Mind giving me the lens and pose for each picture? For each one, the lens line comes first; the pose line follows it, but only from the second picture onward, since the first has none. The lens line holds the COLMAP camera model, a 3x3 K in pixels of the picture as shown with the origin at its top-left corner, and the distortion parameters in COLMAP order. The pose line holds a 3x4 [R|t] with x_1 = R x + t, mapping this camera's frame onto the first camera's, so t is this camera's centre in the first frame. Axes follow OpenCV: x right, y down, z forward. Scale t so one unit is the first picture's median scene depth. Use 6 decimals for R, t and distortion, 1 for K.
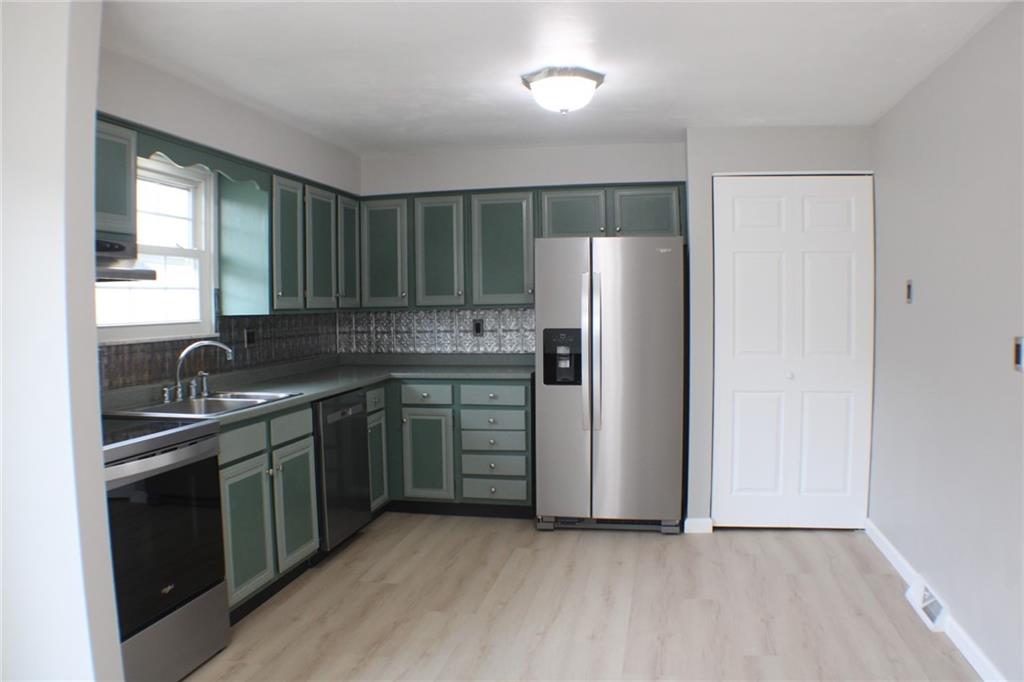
lens RADIAL K [[787.7, 0, 513.8], [0, 787.7, 307.5], [0, 0, 1]] dist [-0.186134, 0.006119]
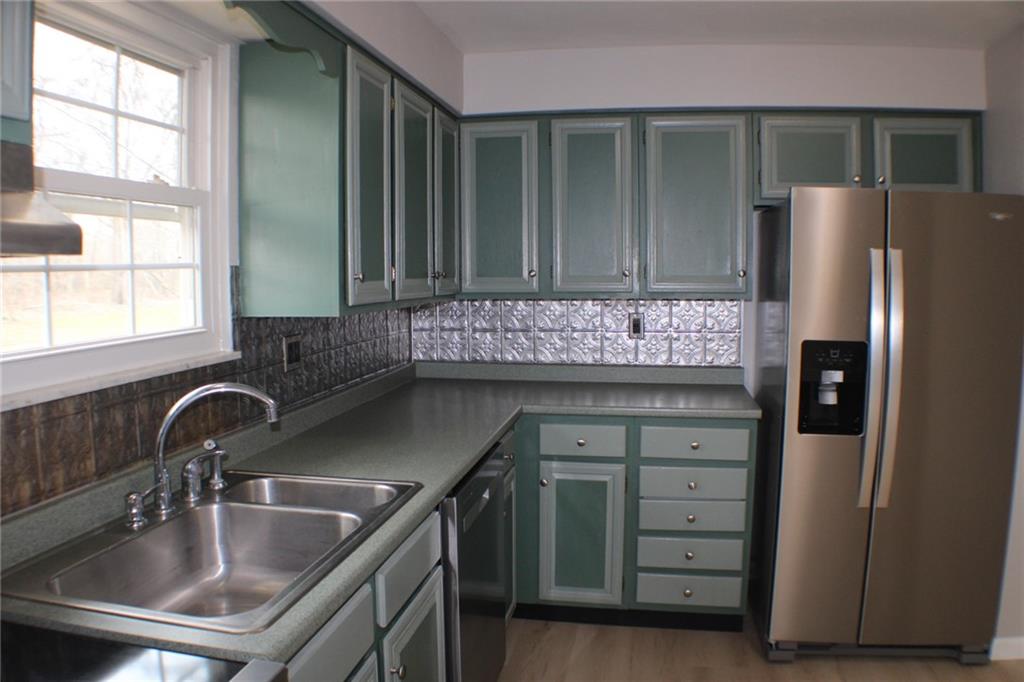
lens RADIAL K [[781.5, 0, 517.4], [0, 781.5, 339.2], [0, 0, 1]] dist [-0.204771, 0.074620]
pose [[0.999865, 0.010516, 0.012603, -0.175238], [-0.011531, 0.996449, 0.083405, -0.018023], [-0.011682, -0.083539, 0.996436, 0.415926]]
